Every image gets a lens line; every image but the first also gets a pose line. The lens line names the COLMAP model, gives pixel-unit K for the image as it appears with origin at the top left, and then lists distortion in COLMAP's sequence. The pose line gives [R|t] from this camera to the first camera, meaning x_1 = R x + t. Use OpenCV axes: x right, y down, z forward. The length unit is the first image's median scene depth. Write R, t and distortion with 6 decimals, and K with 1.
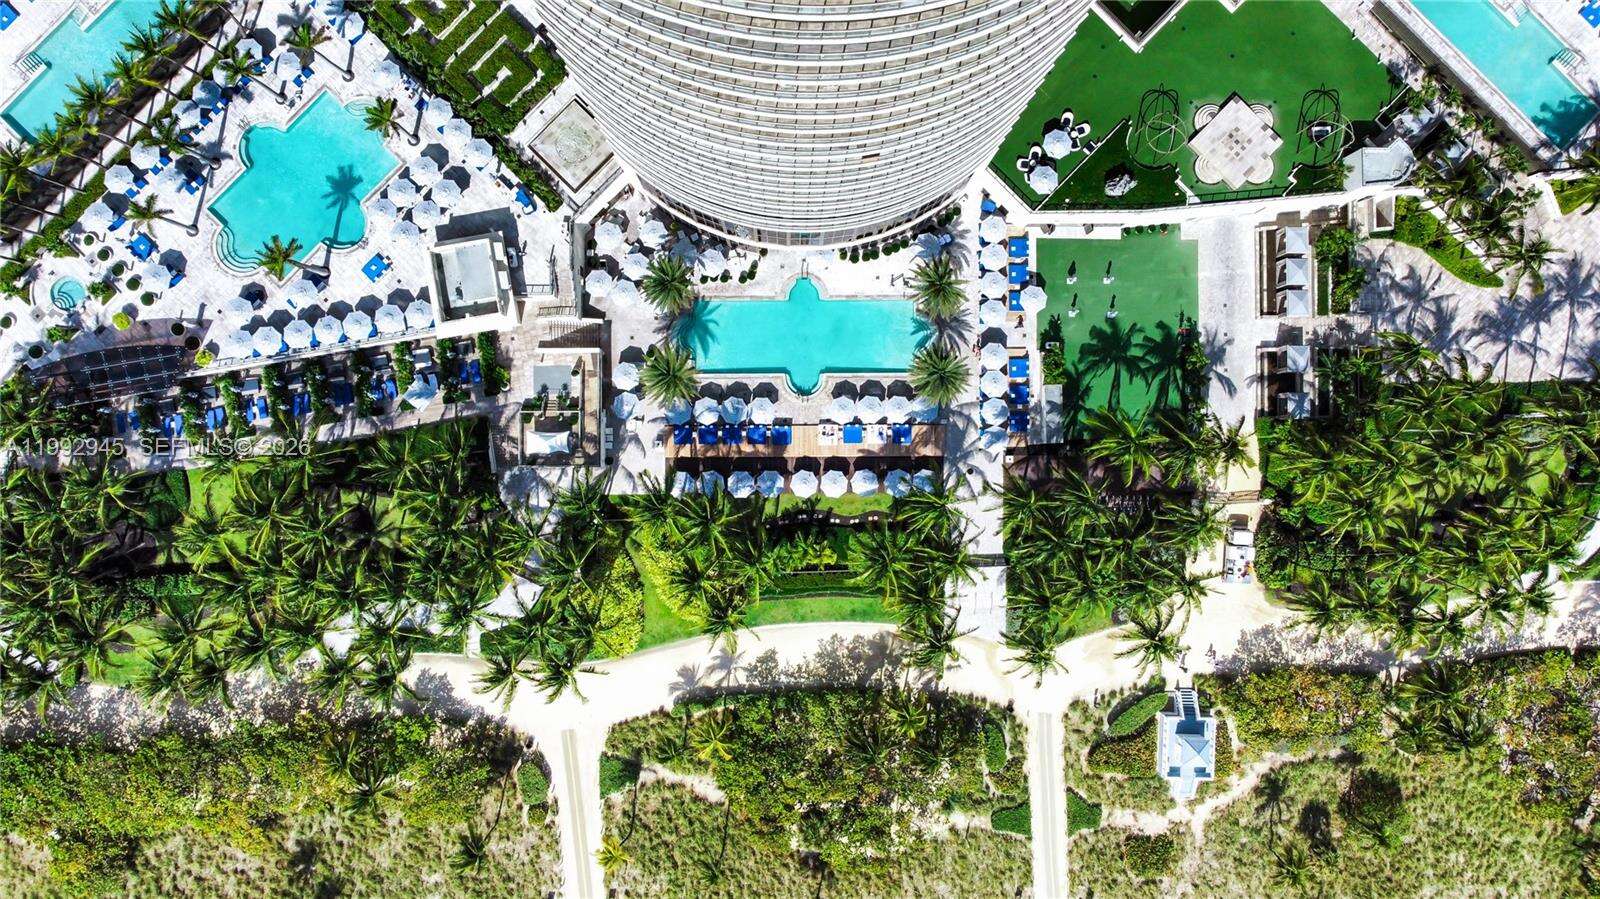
lens RADIAL K [[1199.8, 0, 799.5], [0, 1199.8, 448.9], [0, 0, 1]] dist [0.007213, -0.002238]
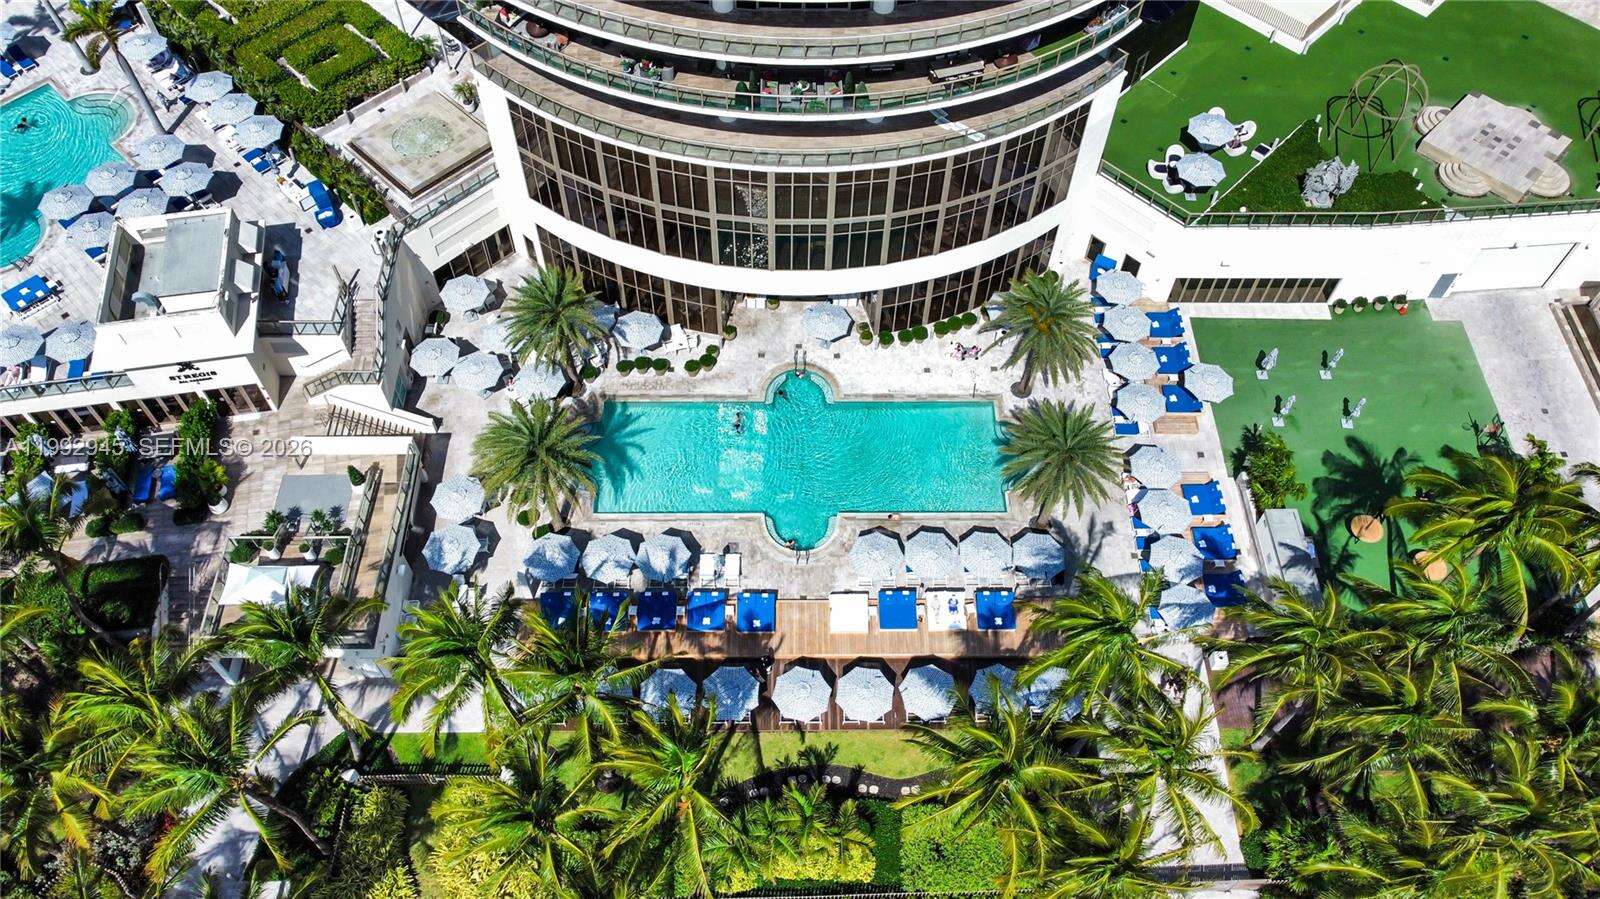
lens RADIAL K [[1199.8, 0, 800.1], [0, 1199.8, 450.4], [0, 0, 1]] dist [0.007213, -0.002238]
pose [[0.999965, -0.001377, 0.008213, -0.000588], [0.005688, 0.833269, -0.552838, 0.210440], [-0.006083, 0.552865, 0.833248, 0.552693]]
